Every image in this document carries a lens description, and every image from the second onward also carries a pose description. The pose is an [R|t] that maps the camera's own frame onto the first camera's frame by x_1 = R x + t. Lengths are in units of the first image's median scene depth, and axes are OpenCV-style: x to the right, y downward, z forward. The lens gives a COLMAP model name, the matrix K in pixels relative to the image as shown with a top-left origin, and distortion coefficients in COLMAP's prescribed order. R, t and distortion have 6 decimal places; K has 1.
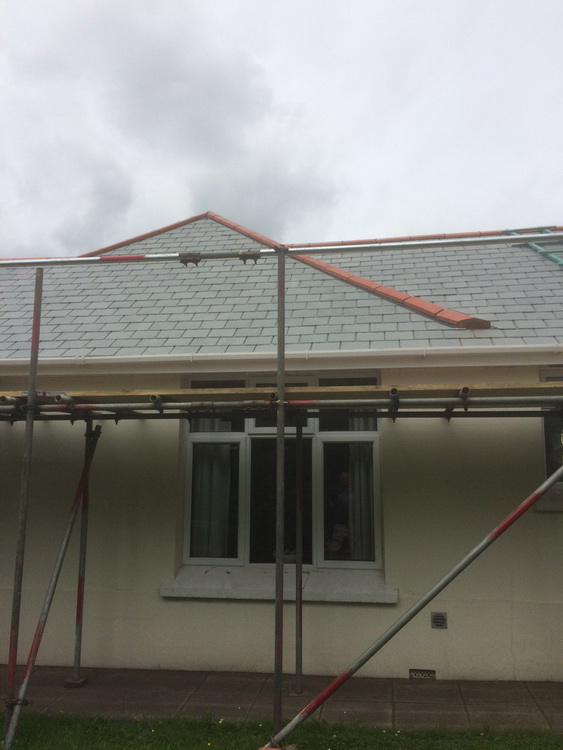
lens RADIAL K [[718.0, 0, 281.5], [0, 718.0, 375.0], [0, 0, 1]] dist [0.005052, -0.001140]
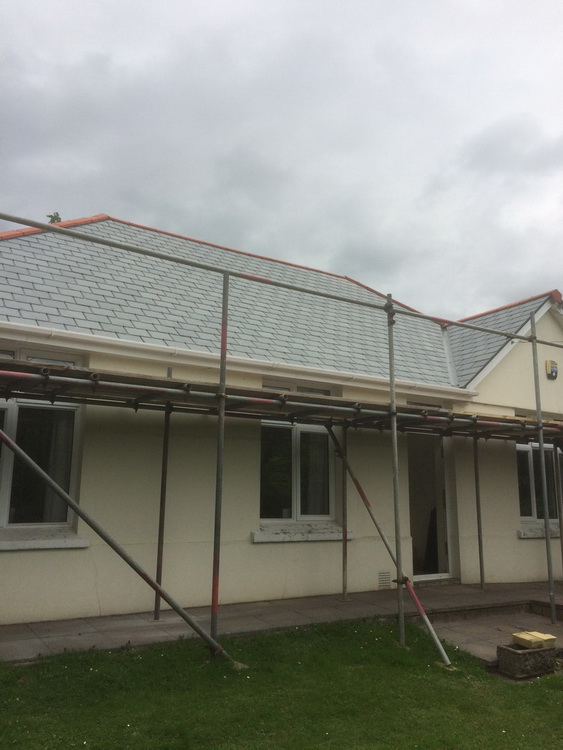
lens RADIAL K [[607.6, 0, 281.5], [0, 607.6, 375.0], [0, 0, 1]] dist [0.072707, 0.000505]
pose [[0.750288, 0.125214, 0.649145, -0.850044], [-0.145291, 0.989125, -0.022865, 0.017942], [-0.644949, -0.077160, 0.760321, 0.133404]]
